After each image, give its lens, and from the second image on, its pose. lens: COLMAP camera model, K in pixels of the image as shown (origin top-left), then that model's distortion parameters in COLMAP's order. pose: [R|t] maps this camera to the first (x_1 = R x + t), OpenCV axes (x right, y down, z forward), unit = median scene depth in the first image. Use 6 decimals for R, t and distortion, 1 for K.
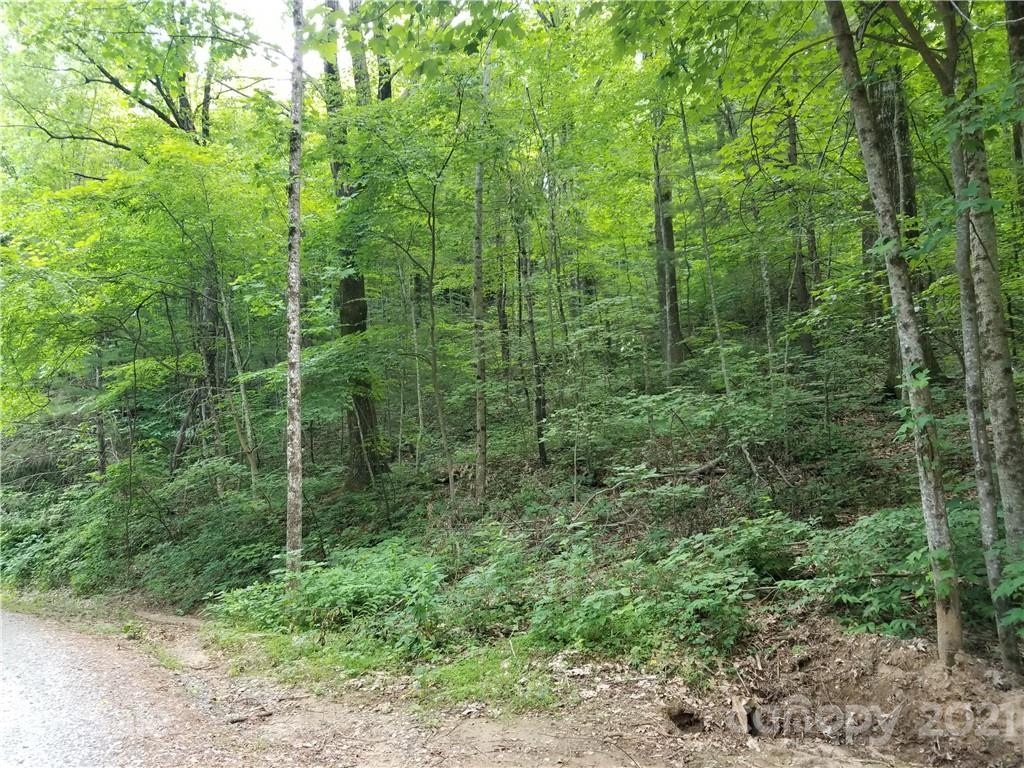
lens RADIAL K [[813.7, 0, 520.5], [0, 813.7, 367.9], [0, 0, 1]] dist [0.077325, -0.129778]
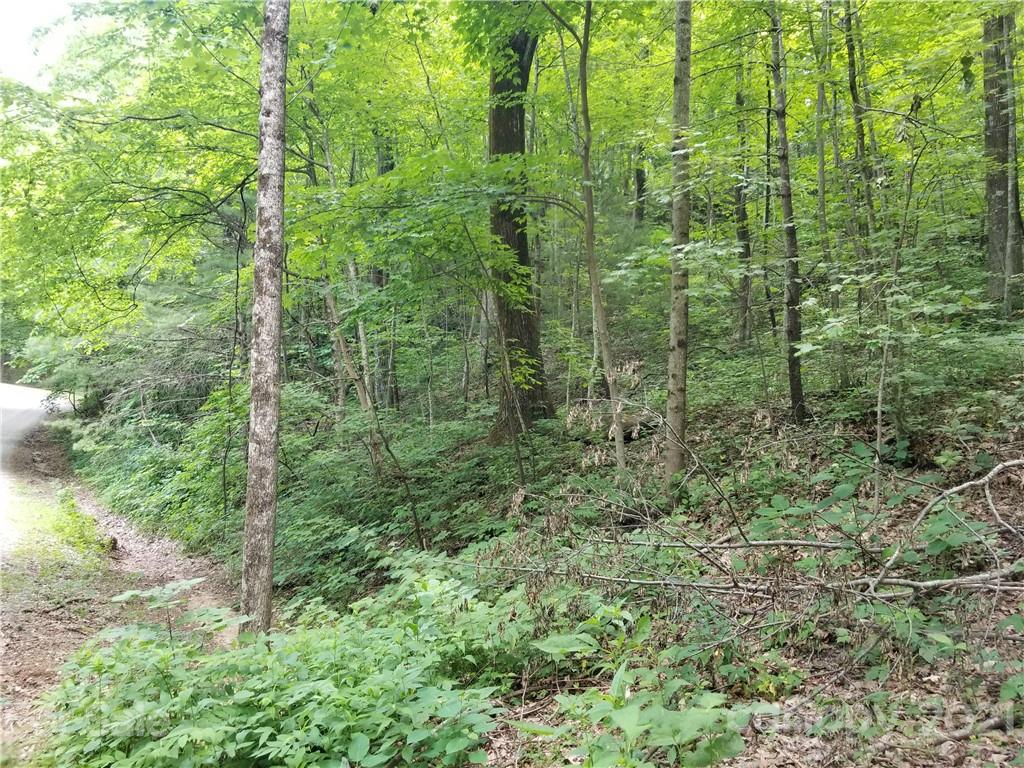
lens RADIAL K [[813.7, 0, 531.8], [0, 813.7, 353.8], [0, 0, 1]] dist [0.077325, -0.129778]
pose [[0.960194, 0.027910, -0.277936, 0.009454], [-0.016636, 0.998943, 0.042840, 0.068740], [0.278838, -0.036511, 0.959644, 0.528206]]
